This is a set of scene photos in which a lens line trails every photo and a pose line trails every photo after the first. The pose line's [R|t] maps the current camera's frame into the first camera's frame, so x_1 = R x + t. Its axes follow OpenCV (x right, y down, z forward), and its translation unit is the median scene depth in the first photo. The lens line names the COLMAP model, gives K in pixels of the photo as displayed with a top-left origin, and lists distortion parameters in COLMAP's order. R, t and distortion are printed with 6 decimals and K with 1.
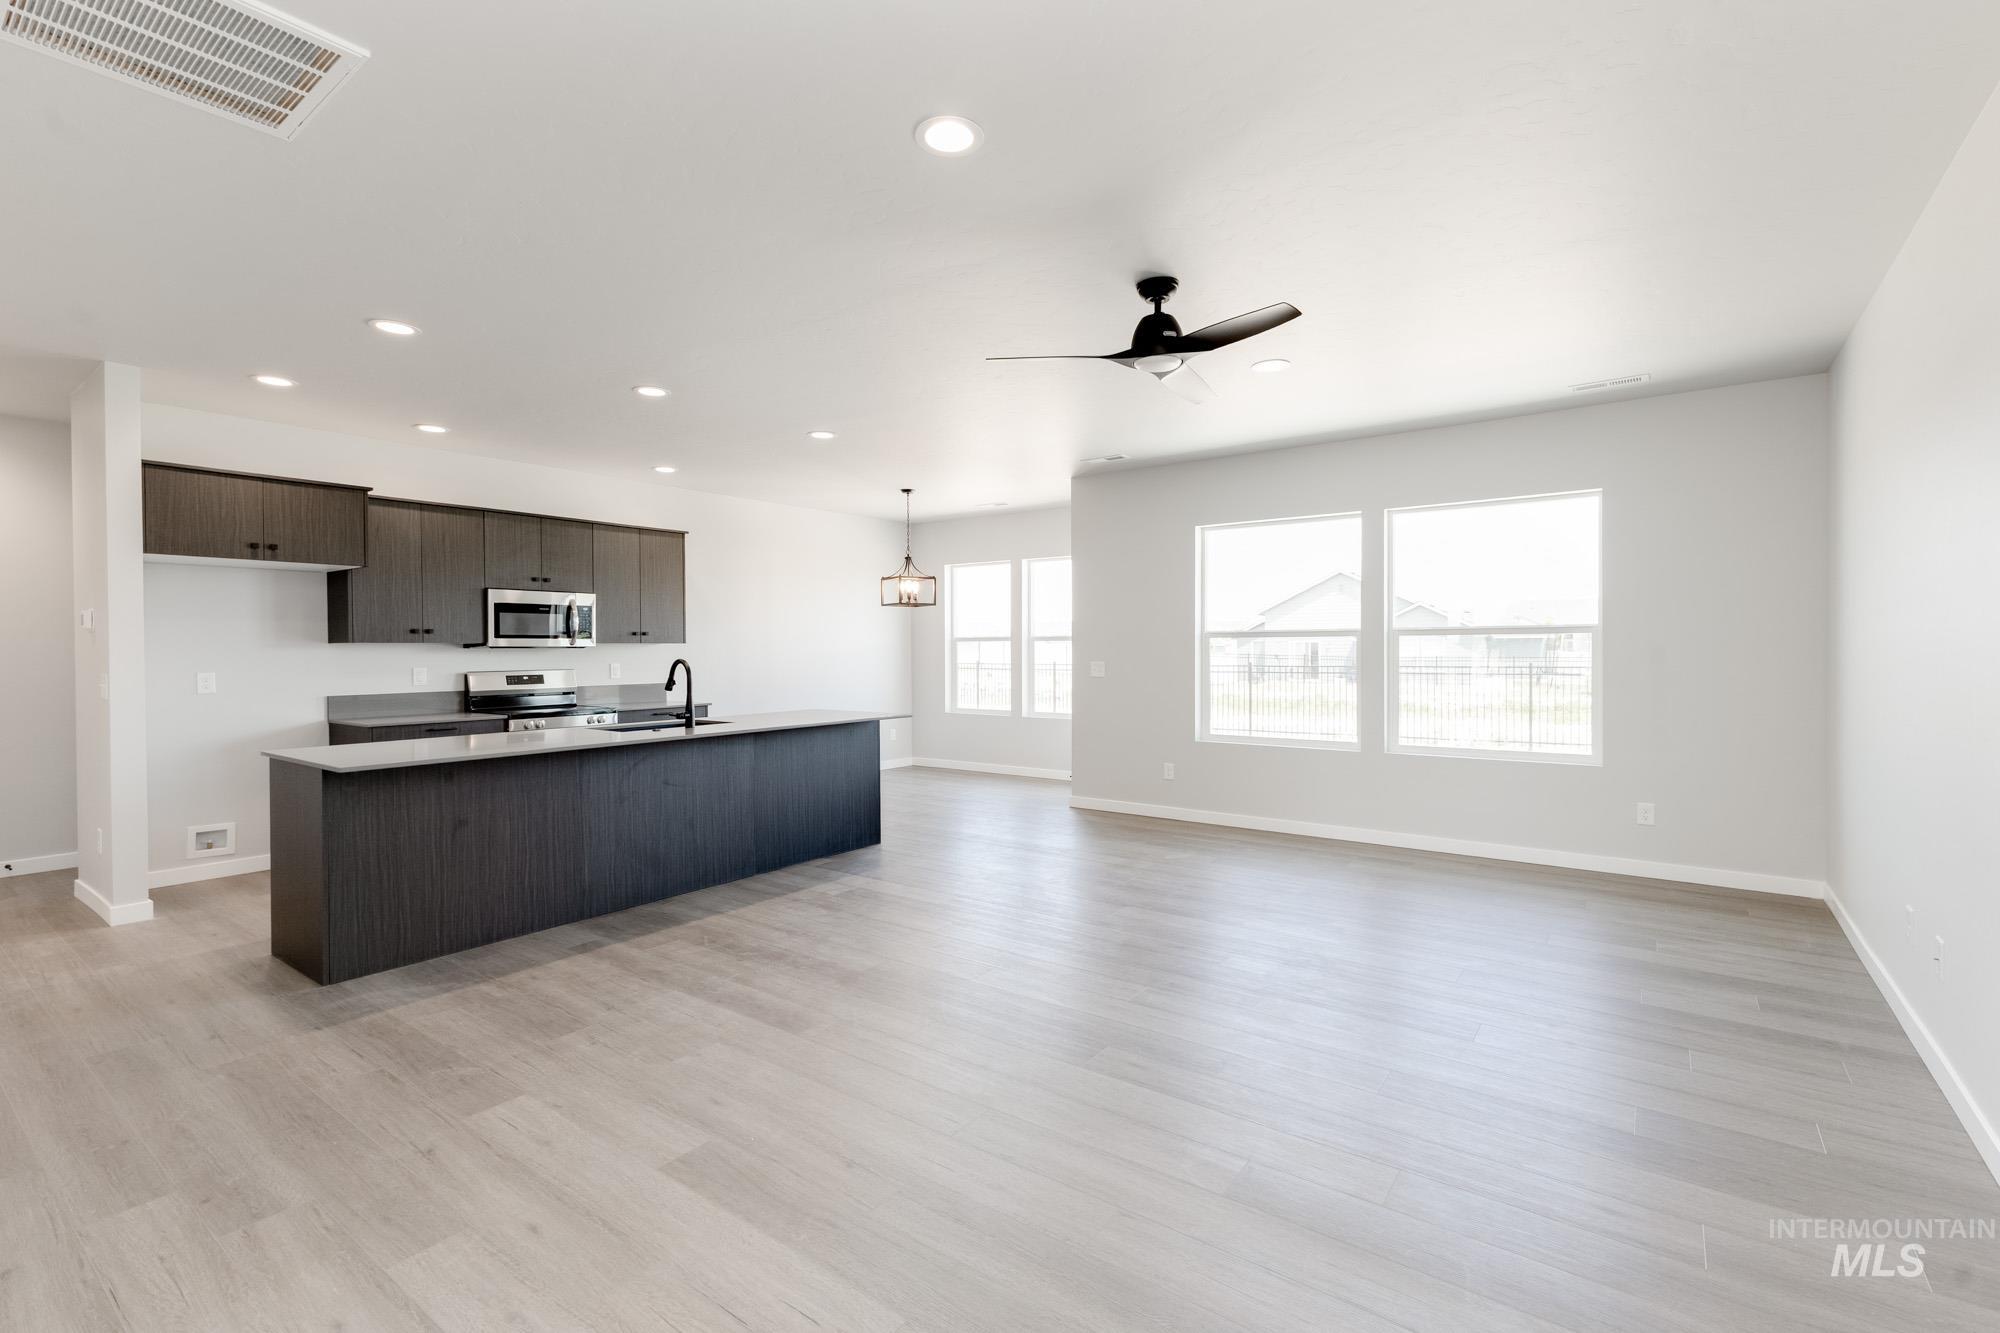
lens RADIAL K [[890.0, 0, 1000.0], [0, 890.0, 666.5], [0, 0, 1]] dist [-0.000073, -0.000018]
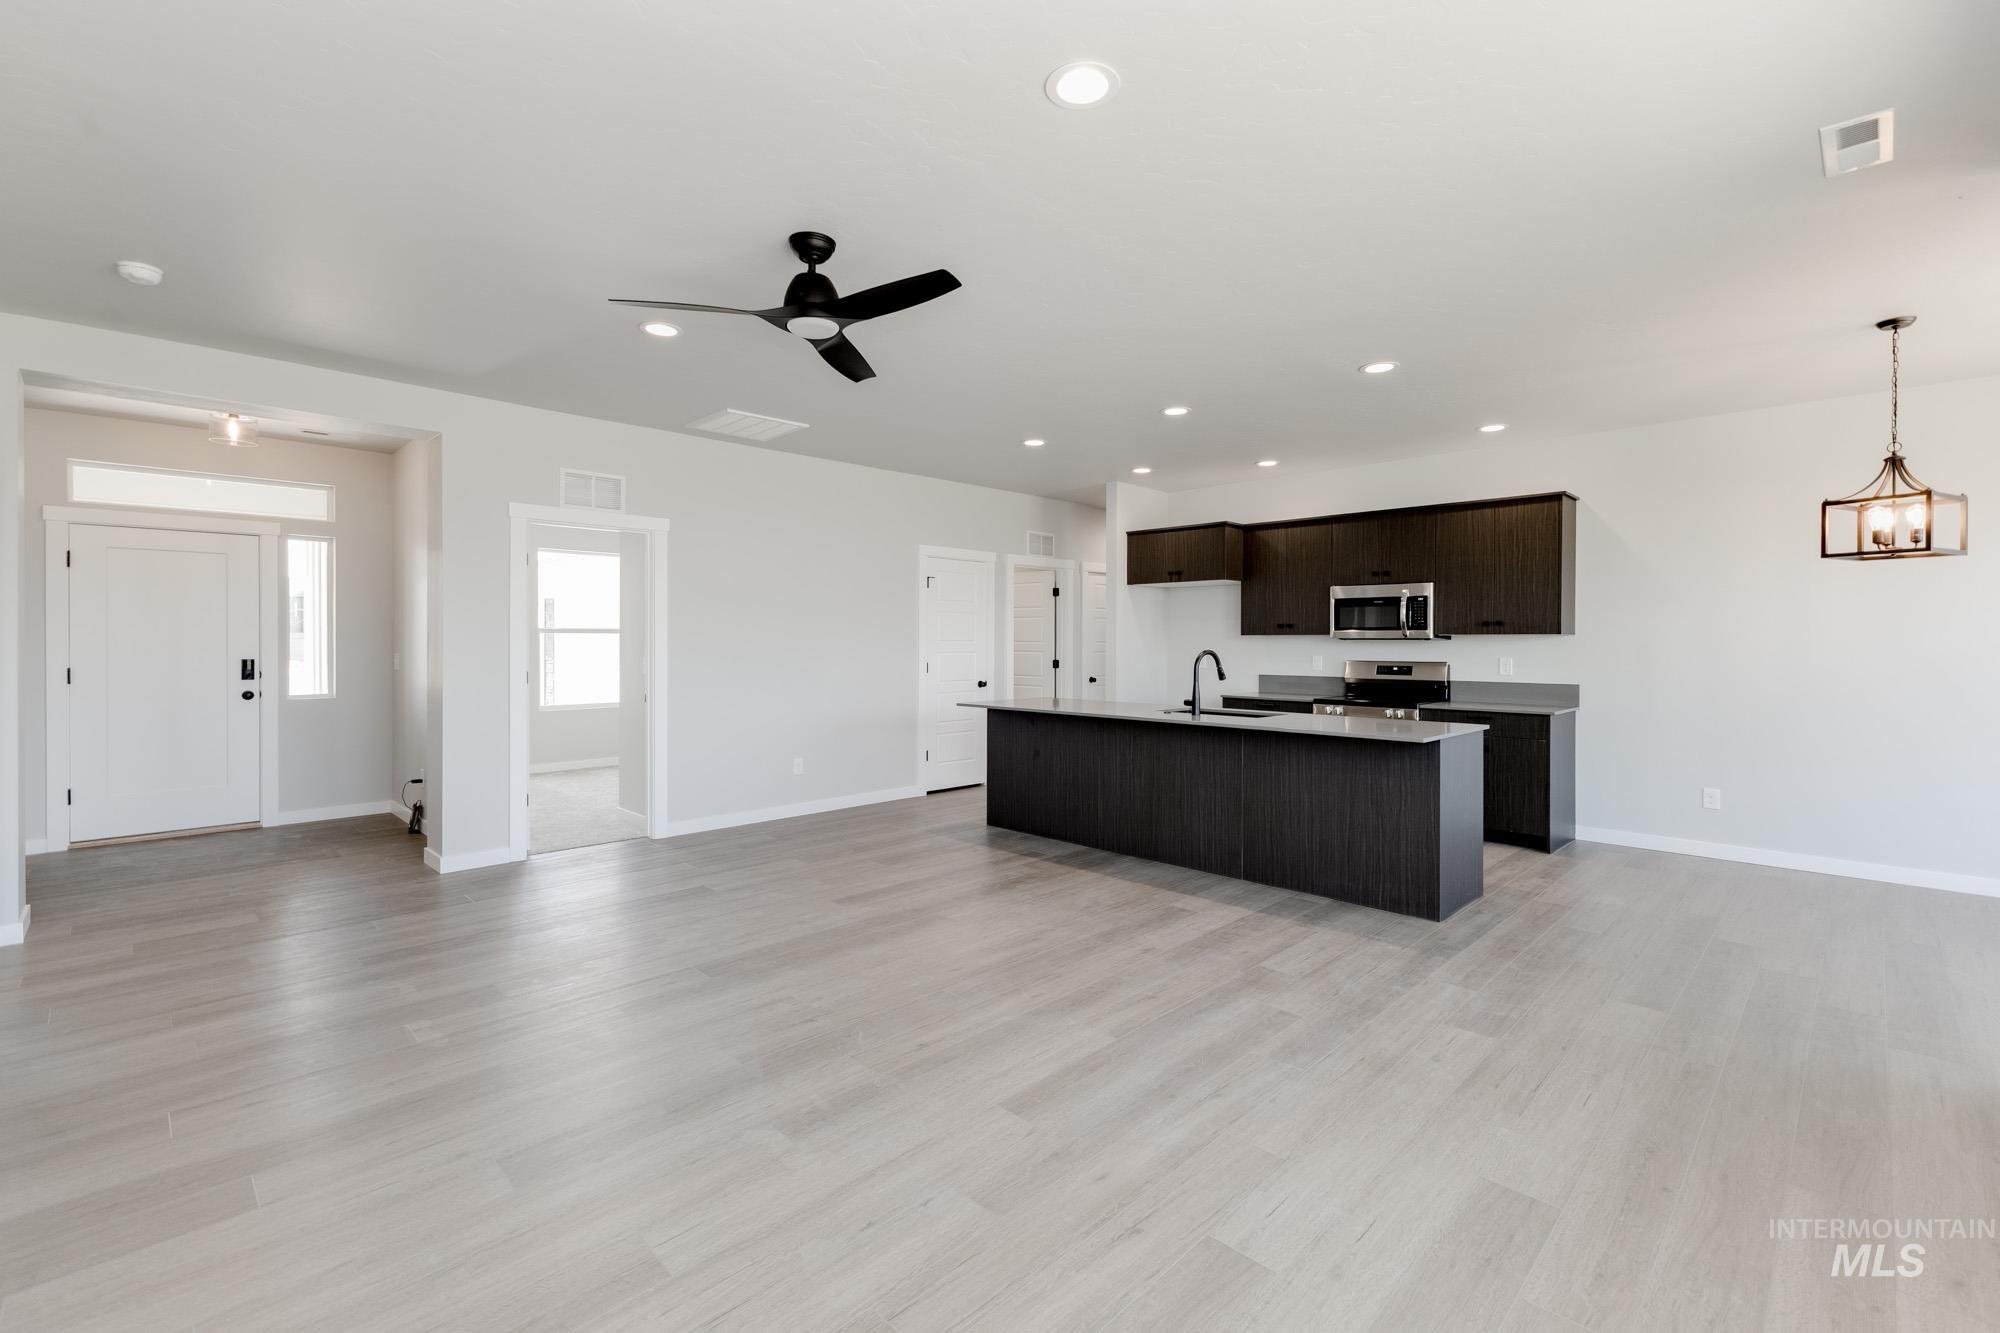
lens RADIAL K [[866.3, 0, 1001.4], [0, 866.3, 650.0], [0, 0, 1]] dist [0.001935, -0.000198]
pose [[-0.136330, 0.012007, -0.990591, 0.629318], [-0.023414, 0.999608, 0.015339, -0.016017], [0.990387, 0.025285, -0.135996, 0.813147]]
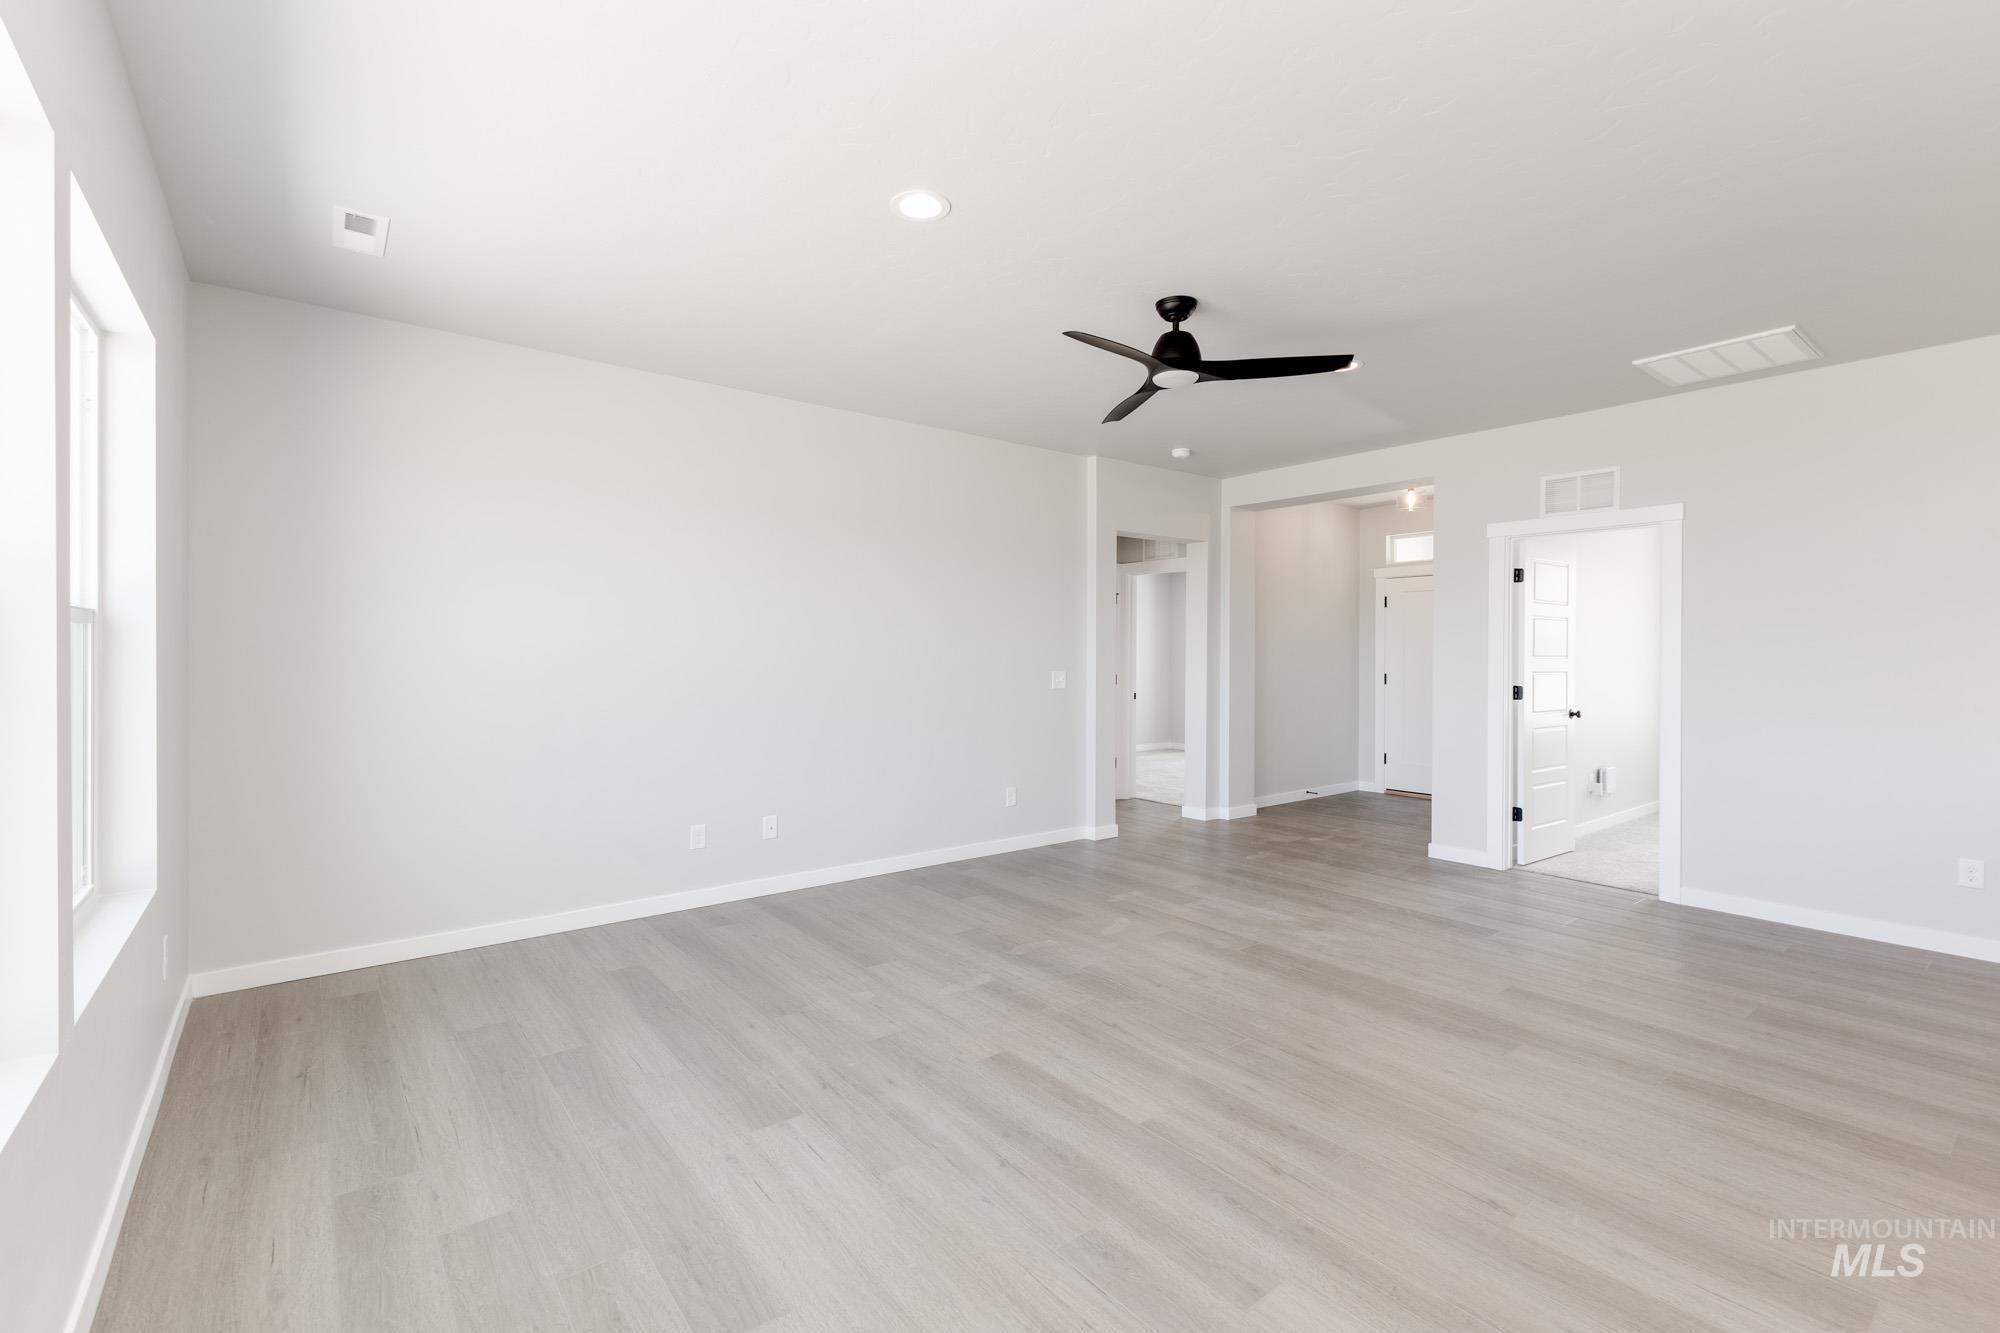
lens RADIAL K [[890.0, 0, 1000.0], [0, 890.0, 666.5], [0, 0, 1]] dist [-0.000073, -0.000018]
pose [[-0.965553, -0.005377, 0.260152, 0.055033], [0.004492, 0.999293, 0.037327, -0.027565], [-0.260169, 0.037210, -0.964846, 1.268706]]
